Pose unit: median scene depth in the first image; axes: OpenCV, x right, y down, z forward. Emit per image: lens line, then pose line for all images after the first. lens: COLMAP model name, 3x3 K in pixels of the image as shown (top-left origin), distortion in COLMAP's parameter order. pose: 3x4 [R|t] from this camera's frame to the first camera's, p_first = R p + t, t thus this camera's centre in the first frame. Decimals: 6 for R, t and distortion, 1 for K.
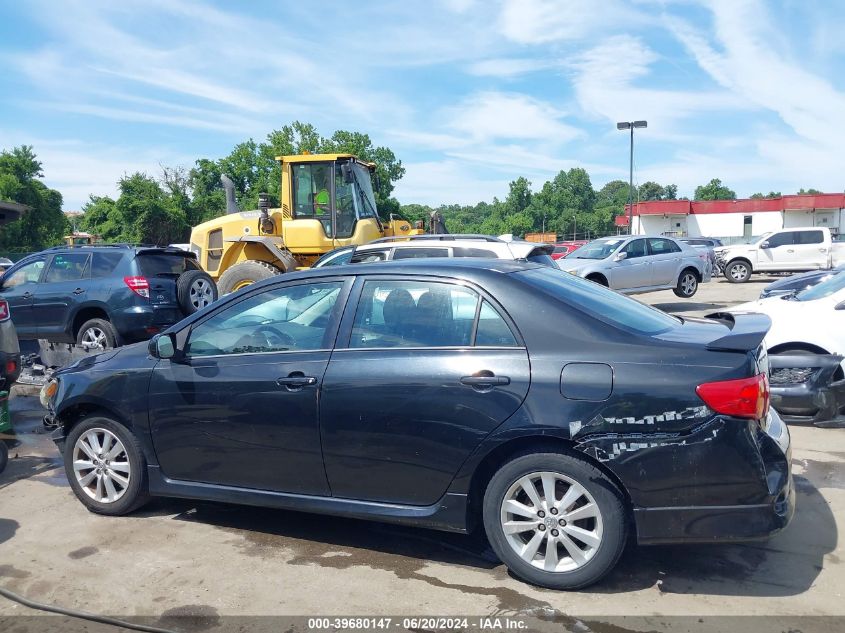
lens RADIAL K [[687.9, 0, 425.0], [0, 687.9, 314.8], [0, 0, 1]] dist [-0.015344, -0.016975]
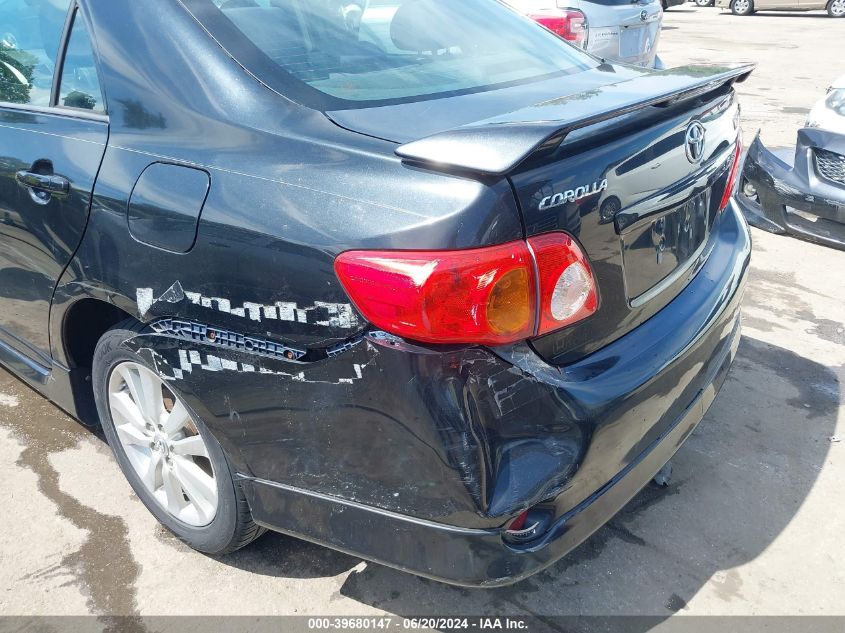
lens RADIAL K [[687.9, 0, 419.6], [0, 687.9, 314.2], [0, 0, 1]] dist [-0.015344, -0.016975]
pose [[0.965439, 0.136925, -0.221763, 0.532717], [-0.047132, 0.928572, 0.368147, -0.014231], [0.256332, -0.344971, 0.902933, 0.628294]]
